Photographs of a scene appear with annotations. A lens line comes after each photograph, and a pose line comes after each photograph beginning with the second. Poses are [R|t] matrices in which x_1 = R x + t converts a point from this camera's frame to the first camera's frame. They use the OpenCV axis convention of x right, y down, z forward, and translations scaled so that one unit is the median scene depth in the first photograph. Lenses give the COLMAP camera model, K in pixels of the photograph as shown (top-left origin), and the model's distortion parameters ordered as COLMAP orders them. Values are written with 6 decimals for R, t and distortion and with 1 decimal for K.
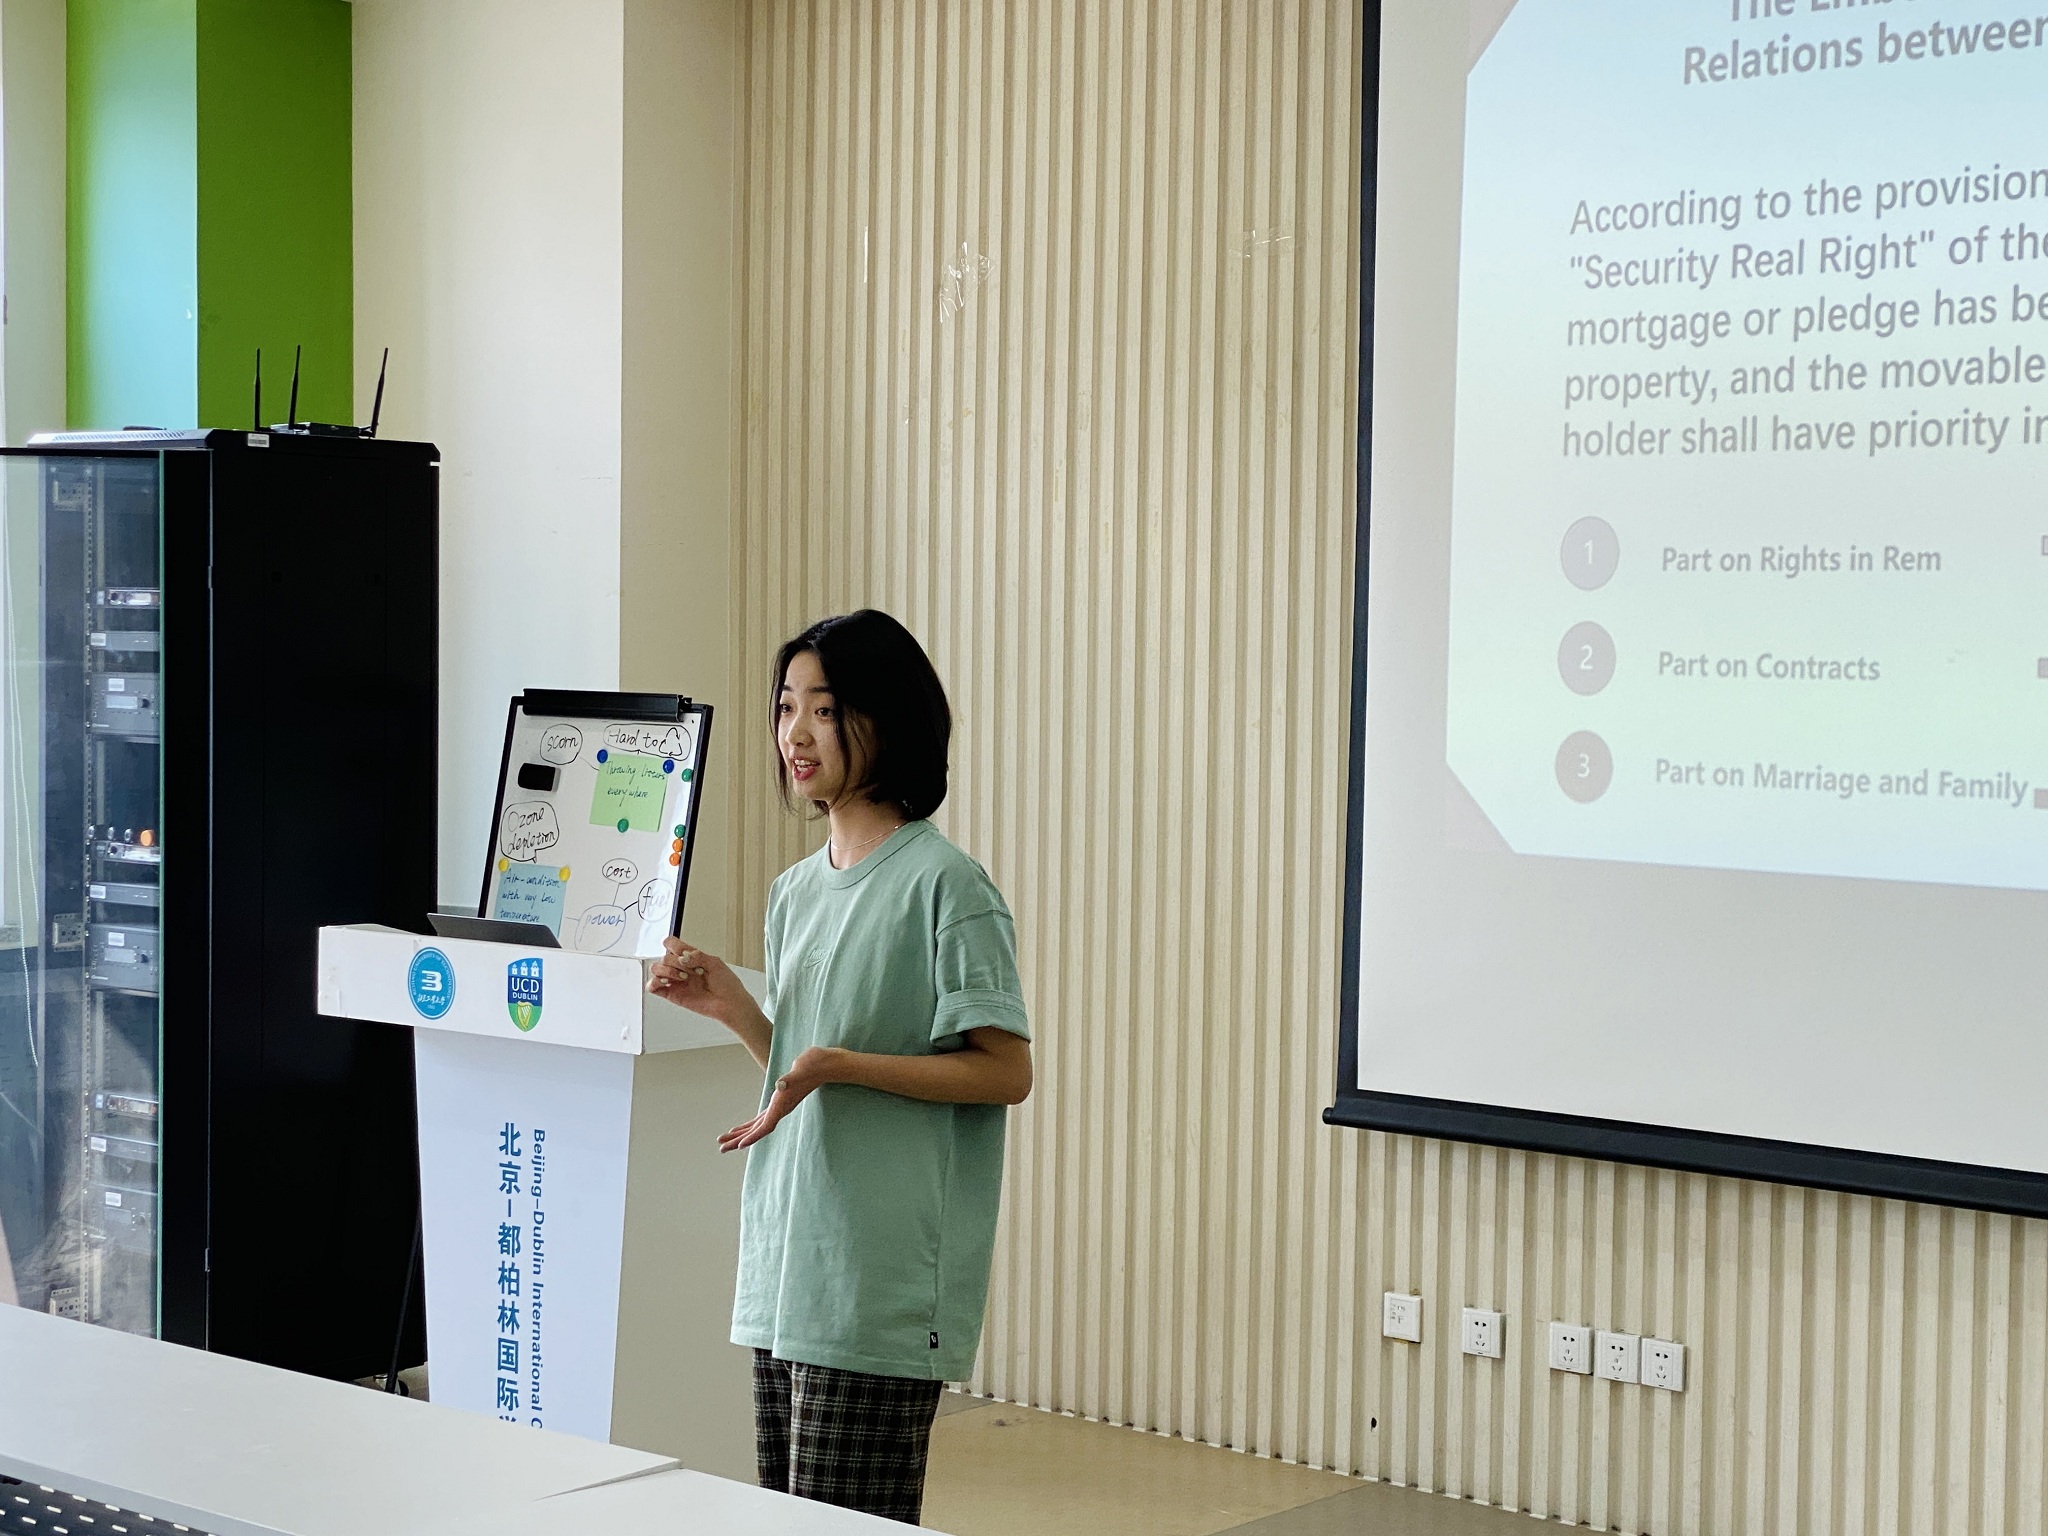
lens RADIAL K [[3382.6, 0, 1038.5], [0, 3382.6, 778.1], [0, 0, 1]] dist [0.044984, 0.000000]
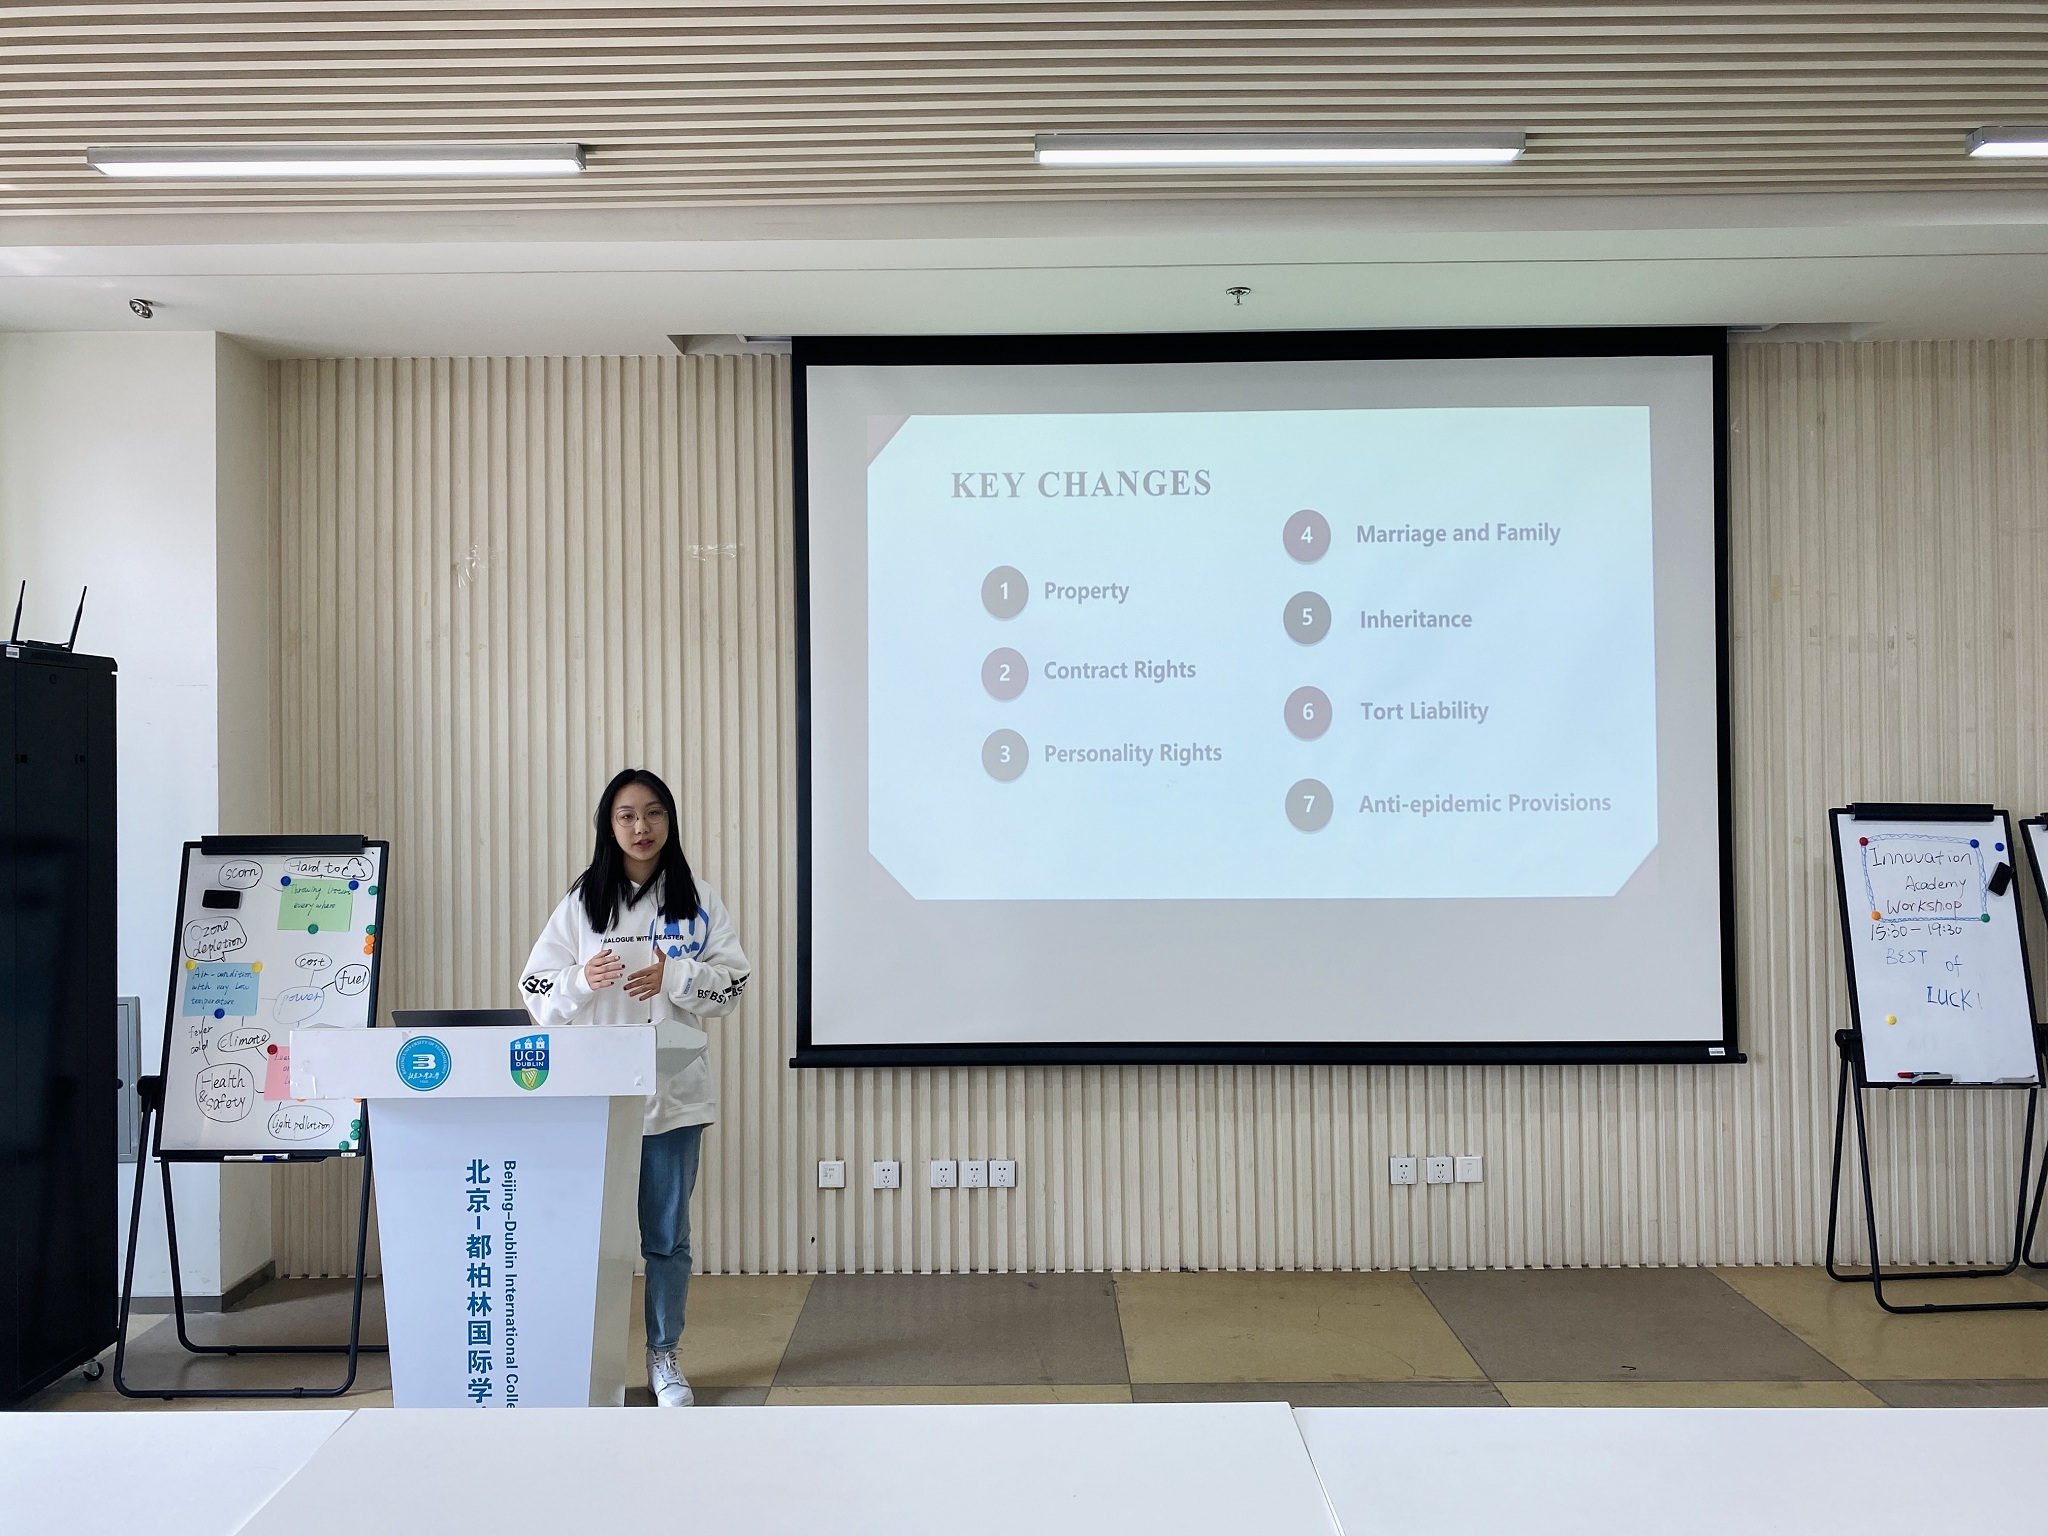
lens RADIAL K [[1552.2, 0, 1035.1], [0, 1552.2, 760.4], [0, 0, 1]] dist [-0.013331, -0.018844]
pose [[0.763256, -0.019212, 0.645810, -0.316102], [0.051292, 0.998205, -0.030924, -0.021504], [-0.644057, 0.056728, 0.762871, 0.315991]]
